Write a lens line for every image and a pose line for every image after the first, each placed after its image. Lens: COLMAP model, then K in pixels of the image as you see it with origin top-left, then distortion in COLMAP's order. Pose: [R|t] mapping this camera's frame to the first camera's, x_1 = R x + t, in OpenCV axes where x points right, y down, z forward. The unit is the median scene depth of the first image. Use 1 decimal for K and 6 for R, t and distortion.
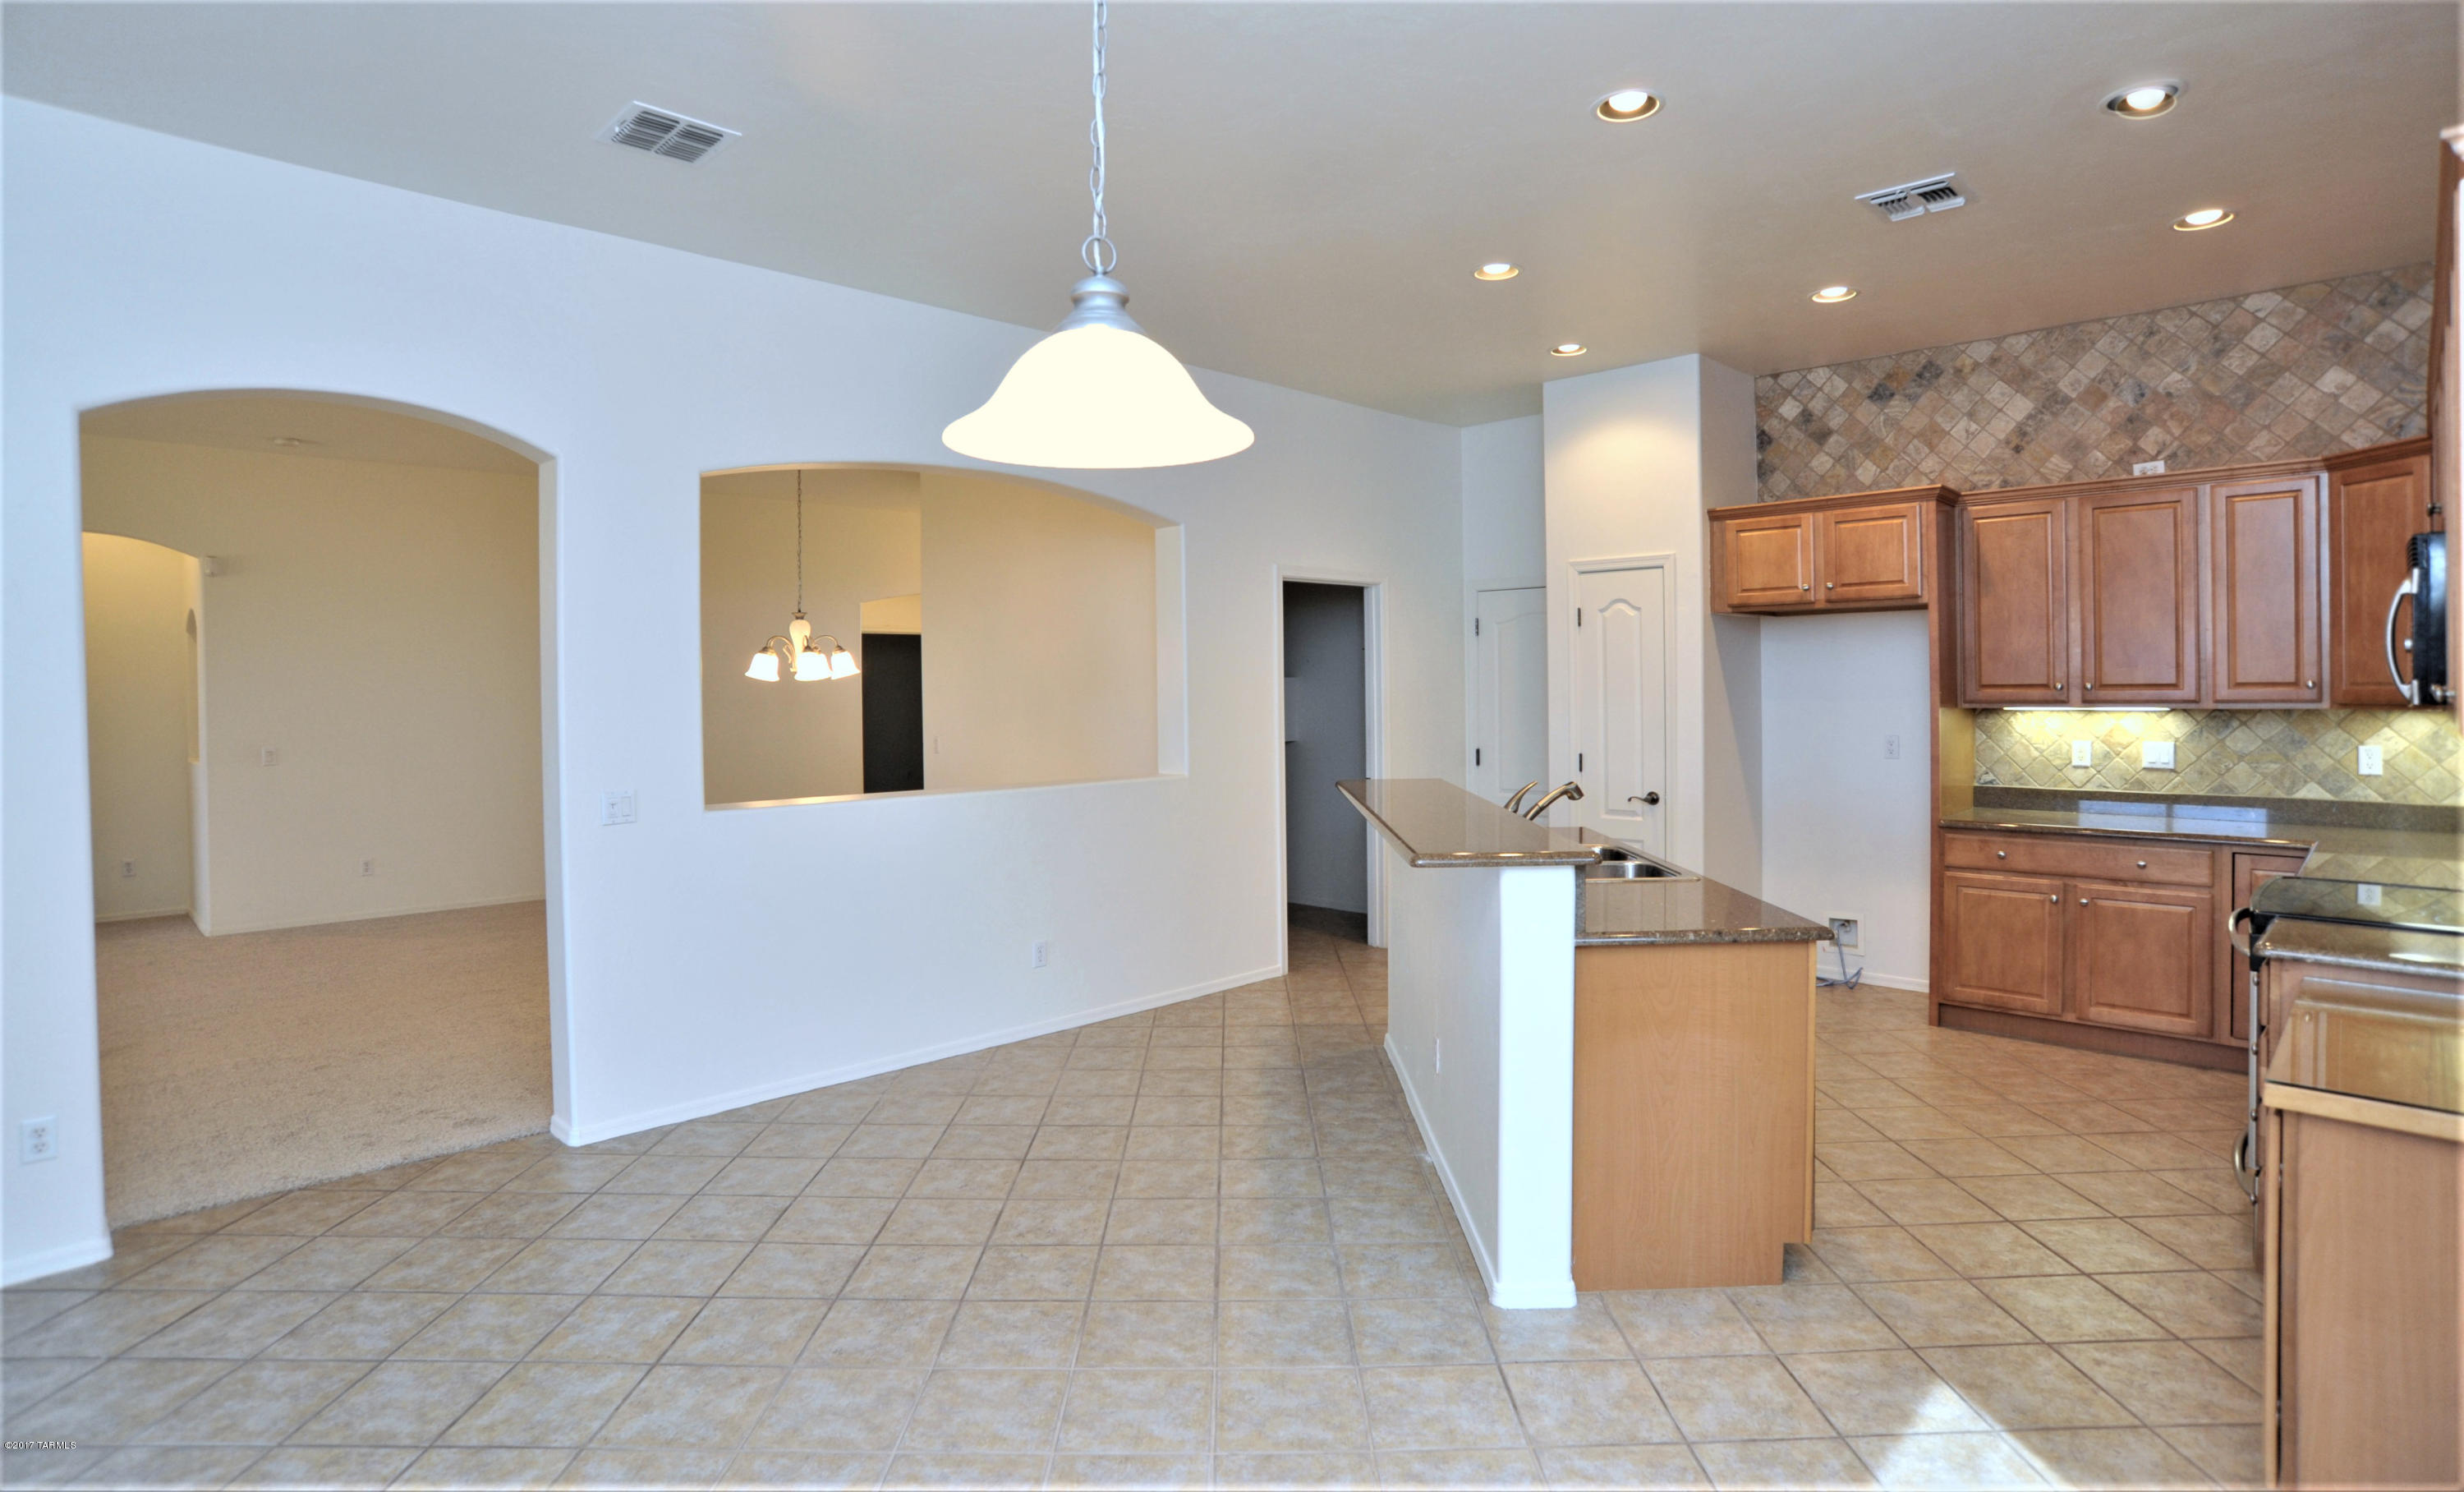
lens RADIAL K [[1317.0, 0, 1231.4], [0, 1317.0, 711.3], [0, 0, 1]] dist [0.003398, 0.002471]
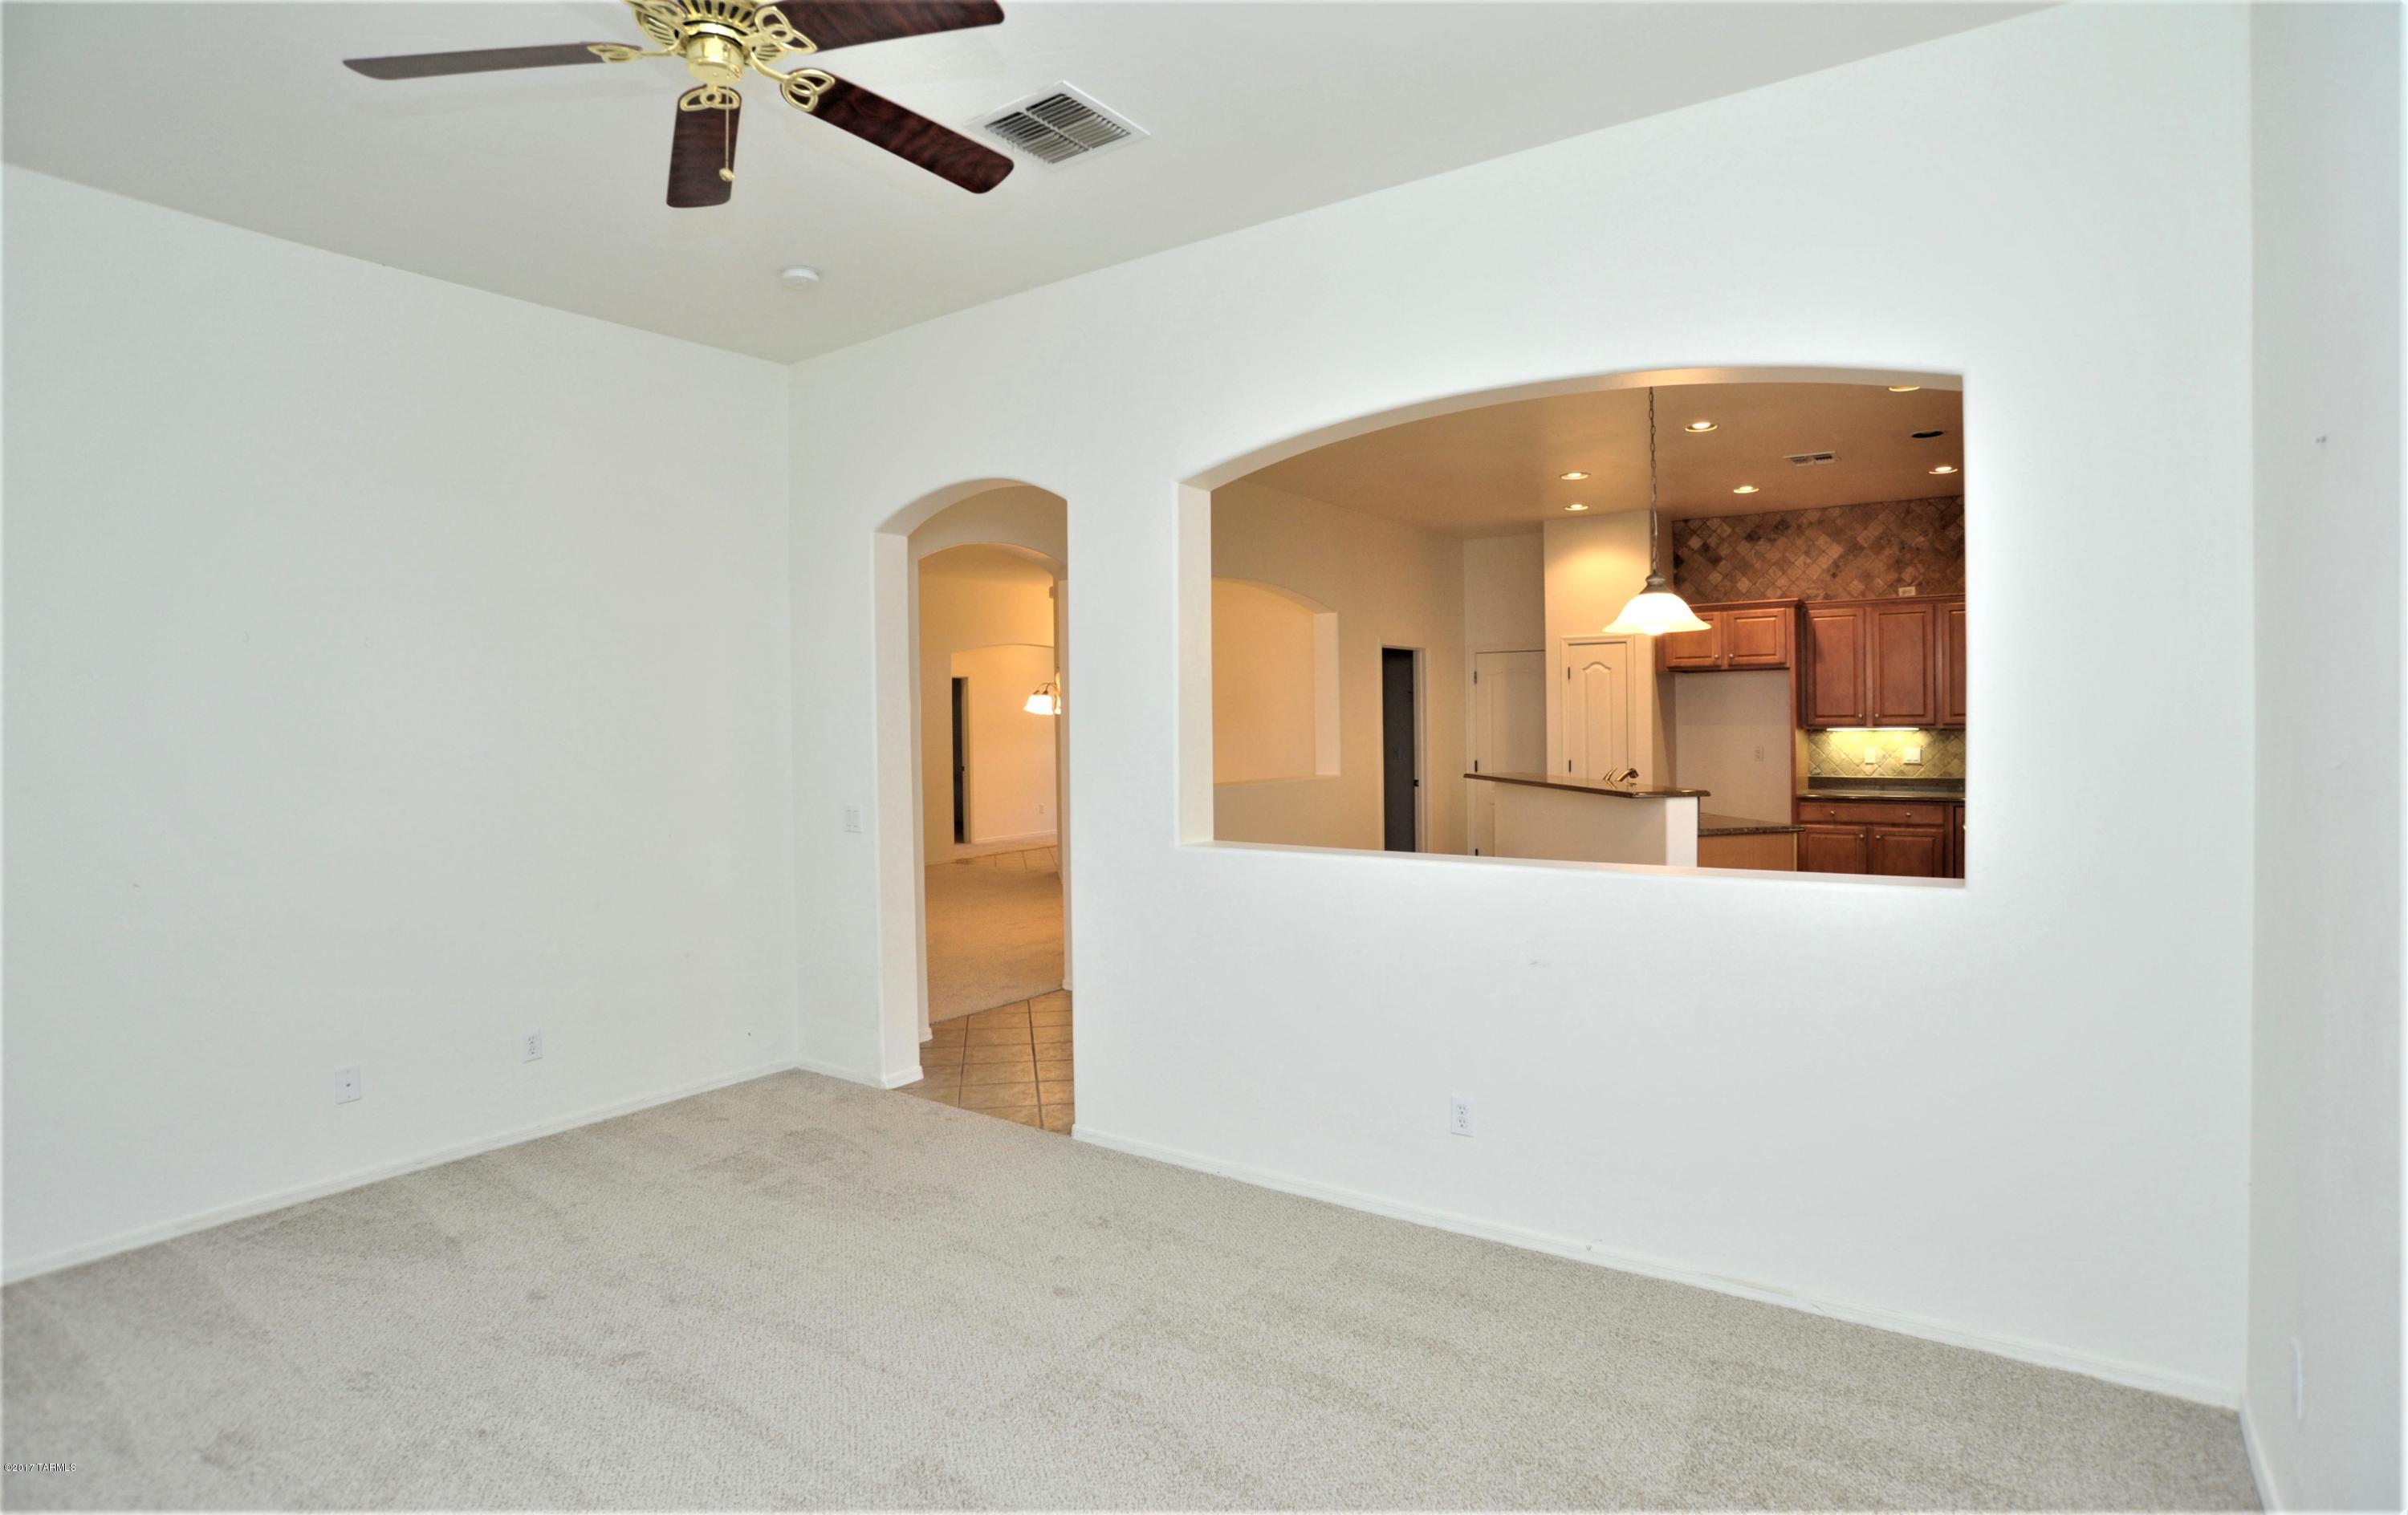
lens RADIAL K [[1293.0, 0, 1204.0], [0, 1293.0, 757.5], [0, 0, 1]] dist [-0.000799, -0.000717]
pose [[0.987948, -0.004204, 0.154729, -0.463349], [0.003409, 0.999980, 0.005405, 0.022237], [-0.154749, -0.004812, 0.987942, -0.515957]]
